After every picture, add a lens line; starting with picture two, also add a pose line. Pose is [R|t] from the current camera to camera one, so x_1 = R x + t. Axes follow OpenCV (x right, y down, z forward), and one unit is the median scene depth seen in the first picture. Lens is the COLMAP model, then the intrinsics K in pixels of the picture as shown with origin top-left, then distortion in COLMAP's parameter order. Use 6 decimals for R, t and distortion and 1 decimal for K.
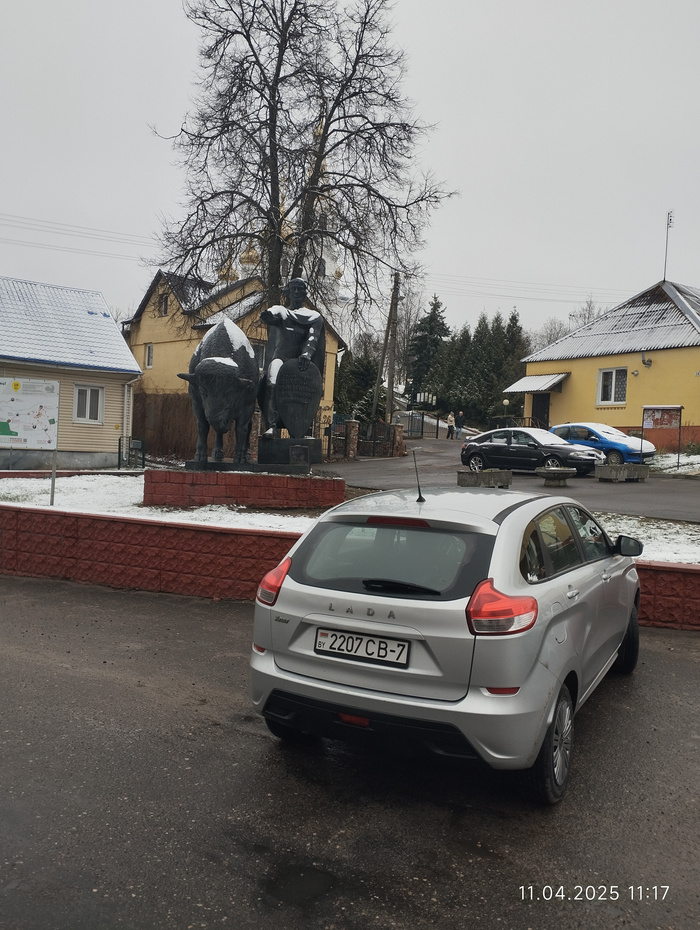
lens RADIAL K [[773.9, 0, 350.0], [0, 773.9, 465.0], [0, 0, 1]] dist [0.111428, -0.120355]
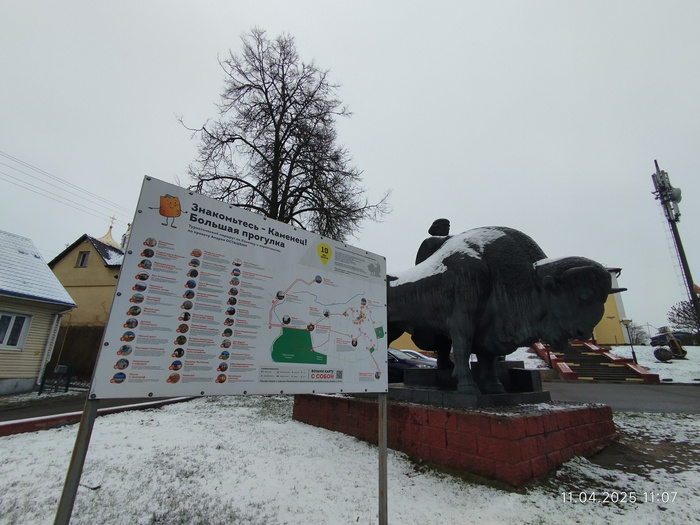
lens RADIAL K [[325.4, 0, 350.0], [0, 325.4, 262.5], [0, 0, 1]] dist [-0.027363, -0.000188]
pose [[0.790139, 0.164264, 0.590507, -0.286630], [0.036695, 0.949013, -0.313093, -0.018489], [-0.611829, 0.269056, 0.743824, 0.464126]]
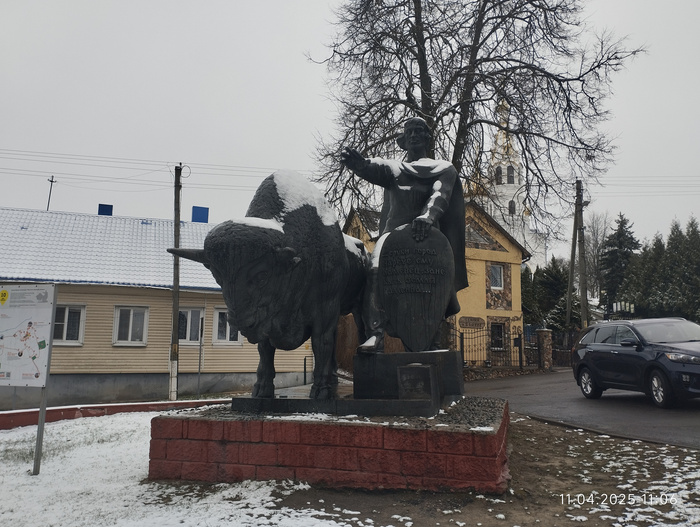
lens RADIAL K [[582.5, 0, 350.0], [0, 582.5, 263.5], [0, 0, 1]] dist [0.111428, -0.120355]
pose [[0.944763, -0.090531, -0.315003, 0.019274], [0.031100, 0.981520, -0.188813, -0.010578], [0.326275, 0.168587, 0.930120, 0.329489]]
